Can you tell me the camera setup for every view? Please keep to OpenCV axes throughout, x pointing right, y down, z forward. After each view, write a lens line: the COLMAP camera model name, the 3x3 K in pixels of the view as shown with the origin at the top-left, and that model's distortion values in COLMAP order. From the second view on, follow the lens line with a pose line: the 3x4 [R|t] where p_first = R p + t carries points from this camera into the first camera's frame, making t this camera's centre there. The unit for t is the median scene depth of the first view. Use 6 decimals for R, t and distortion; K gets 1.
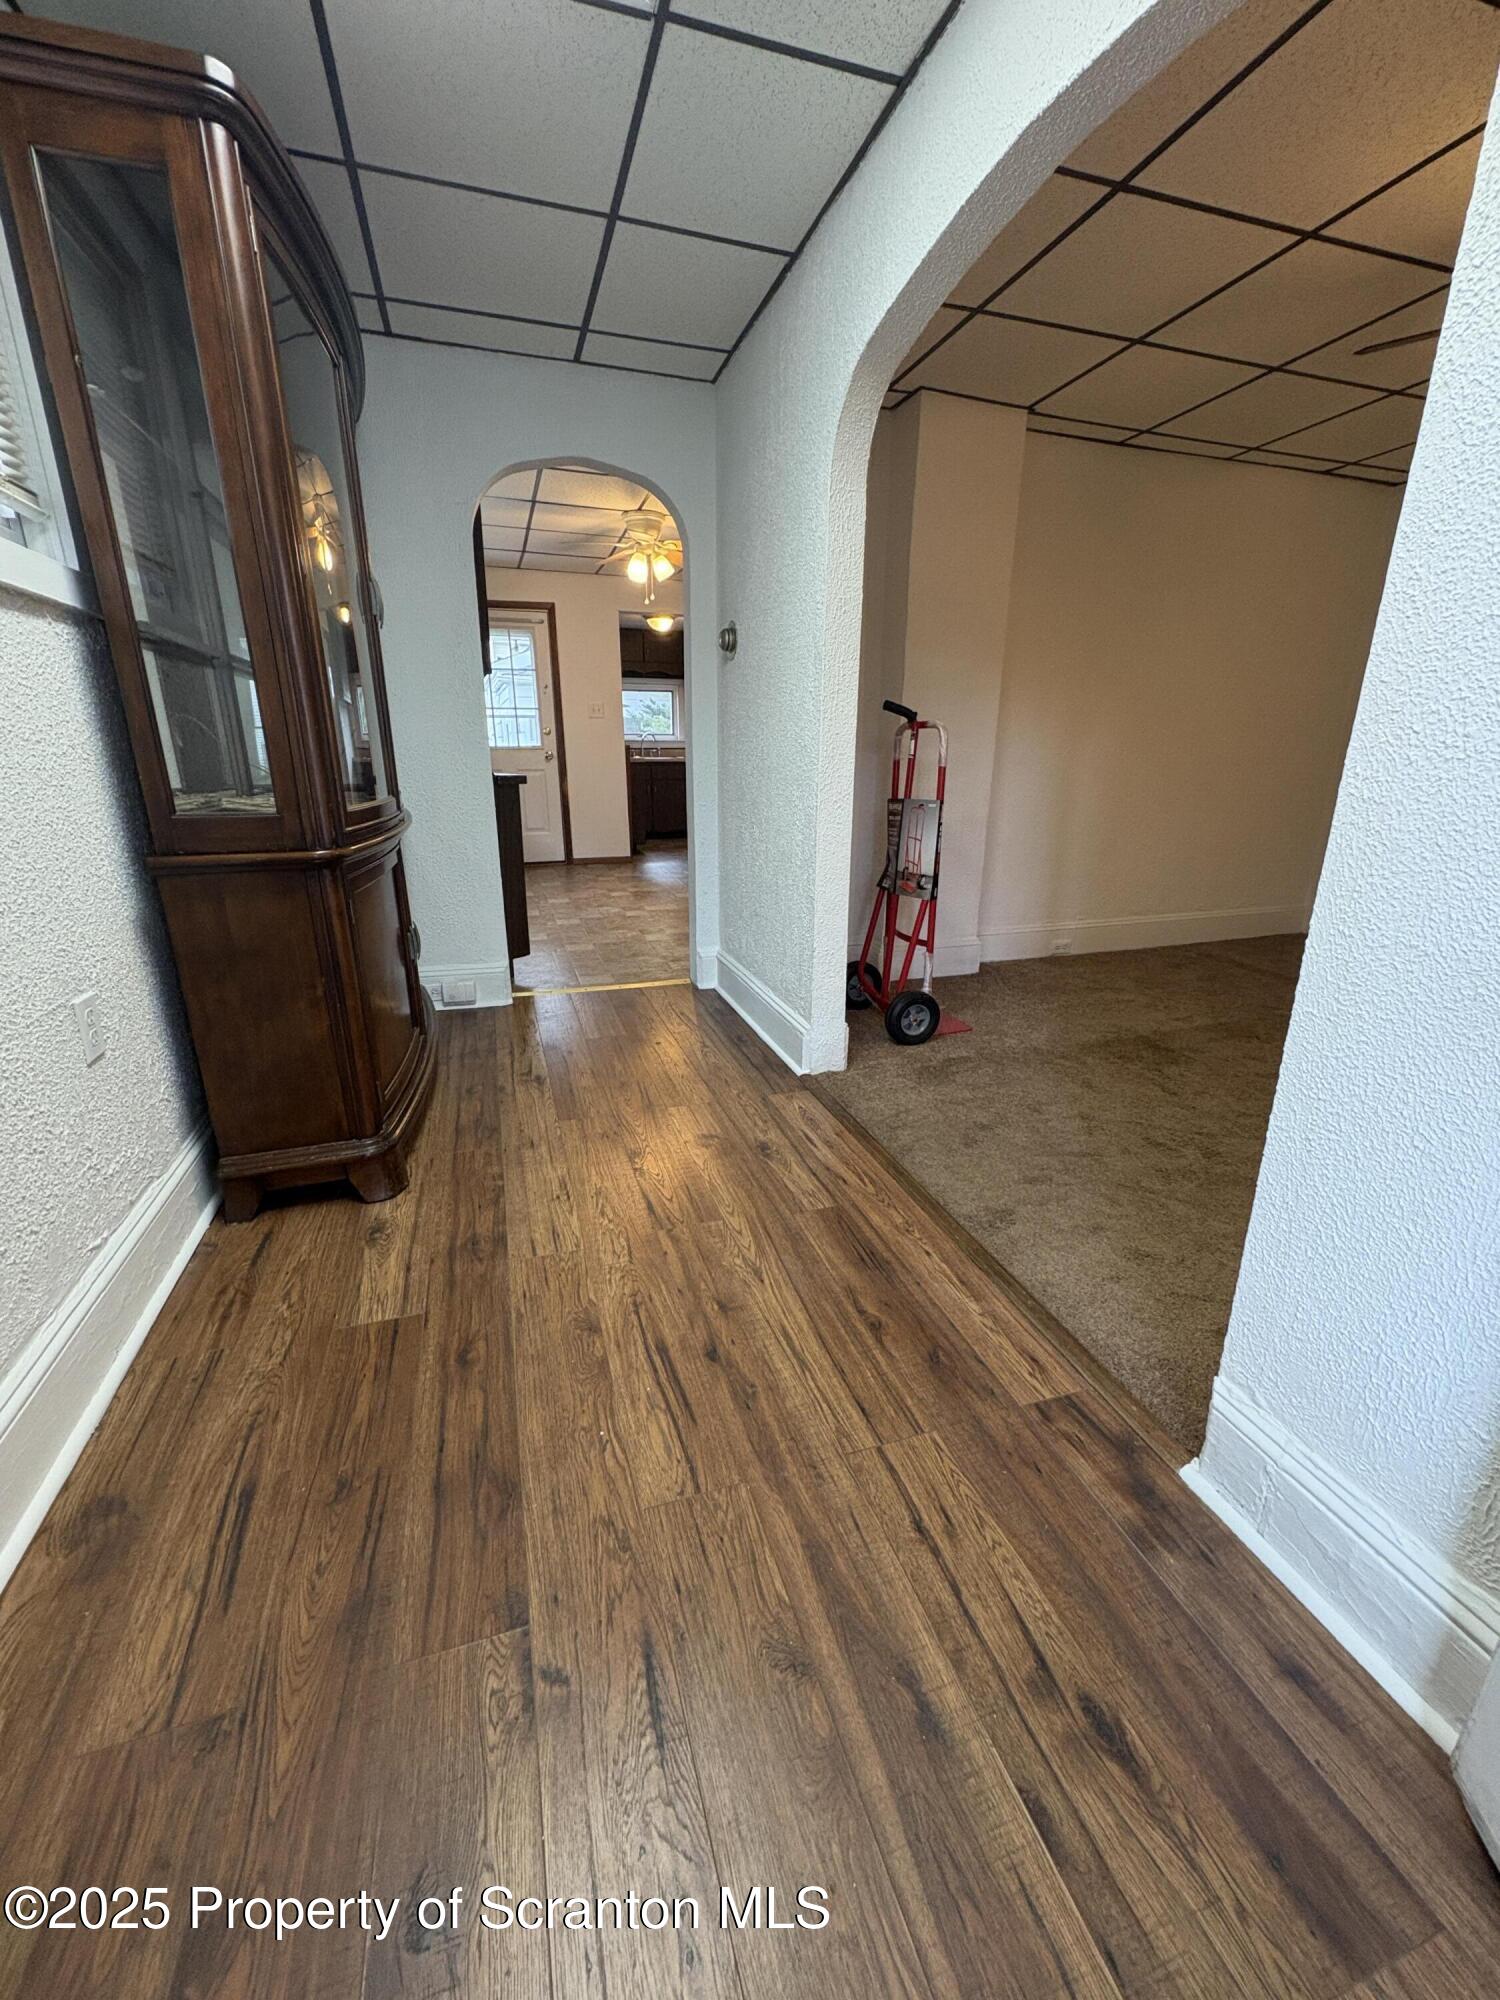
lens RADIAL K [[801.1, 0, 753.4], [0, 801.1, 1006.6], [0, 0, 1]] dist [0.000571, -0.000323]
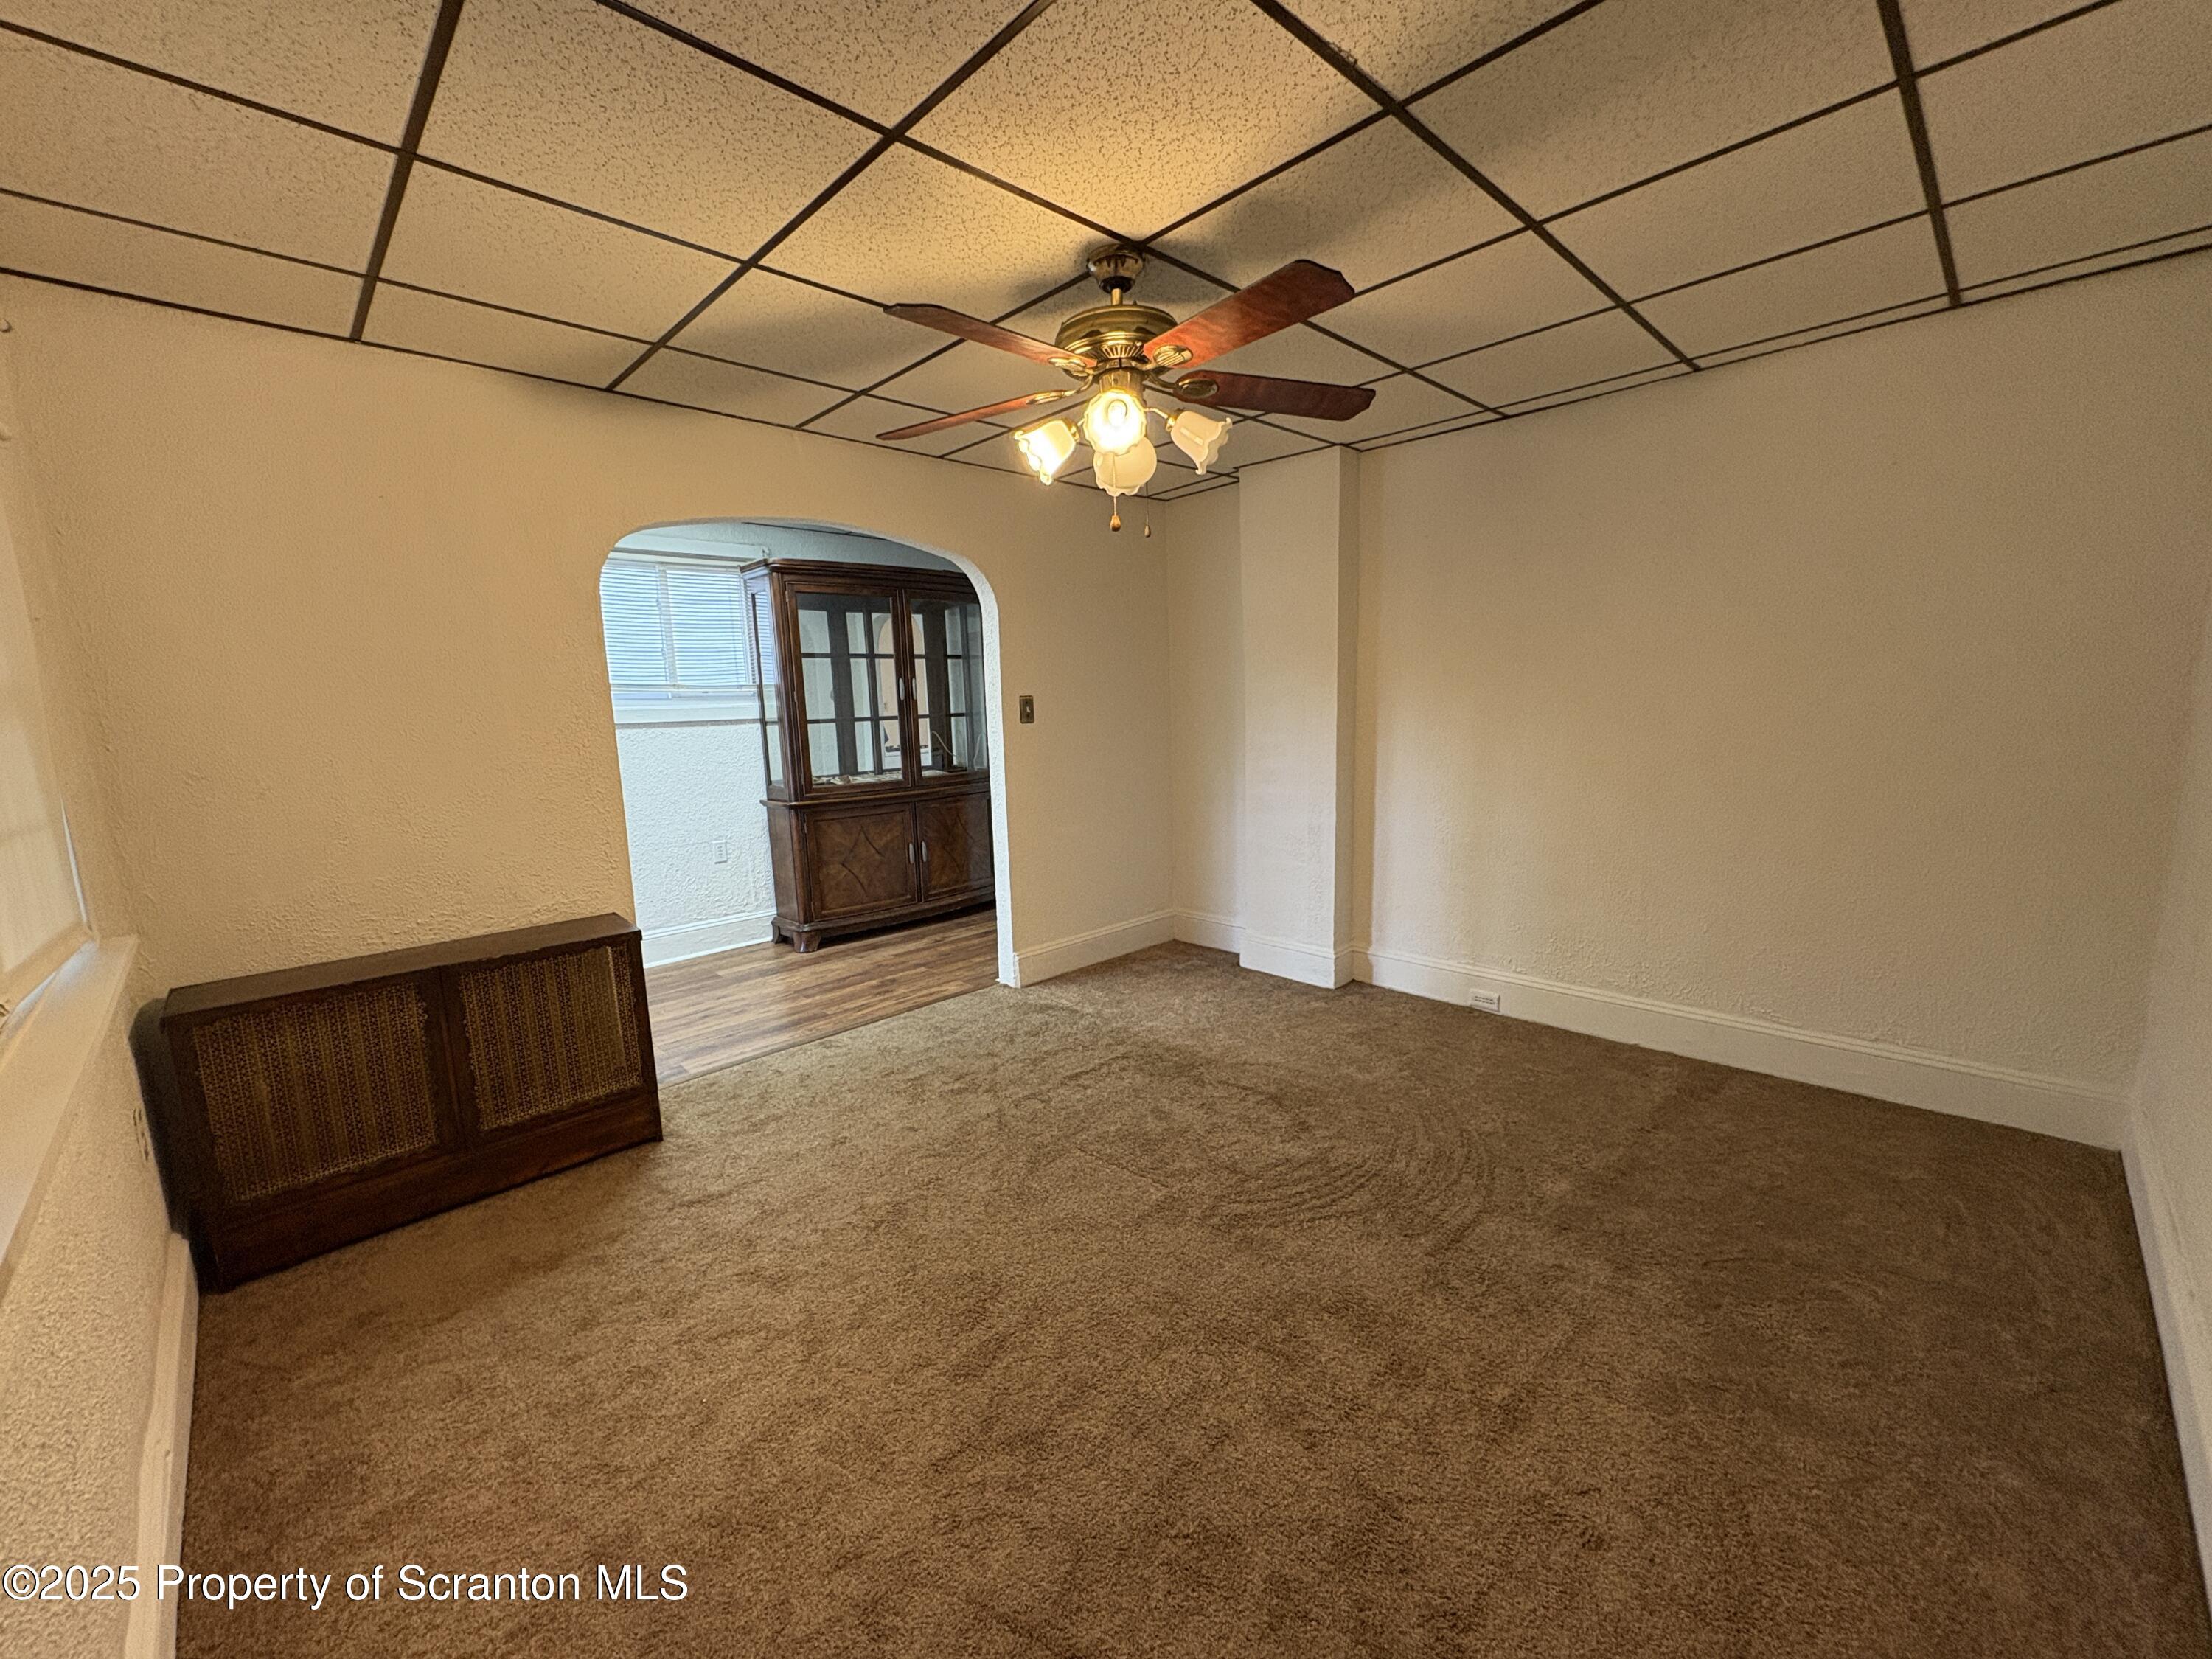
lens RADIAL K [[886.0, 0, 1102.1], [0, 886.0, 836.4], [0, 0, 1]] dist [0.000571, -0.000323]
pose [[0.427422, 0.119419, -0.896130, 1.871428], [-0.243787, 0.969742, 0.012952, -0.284324], [0.870562, 0.212929, 0.443602, 0.482053]]
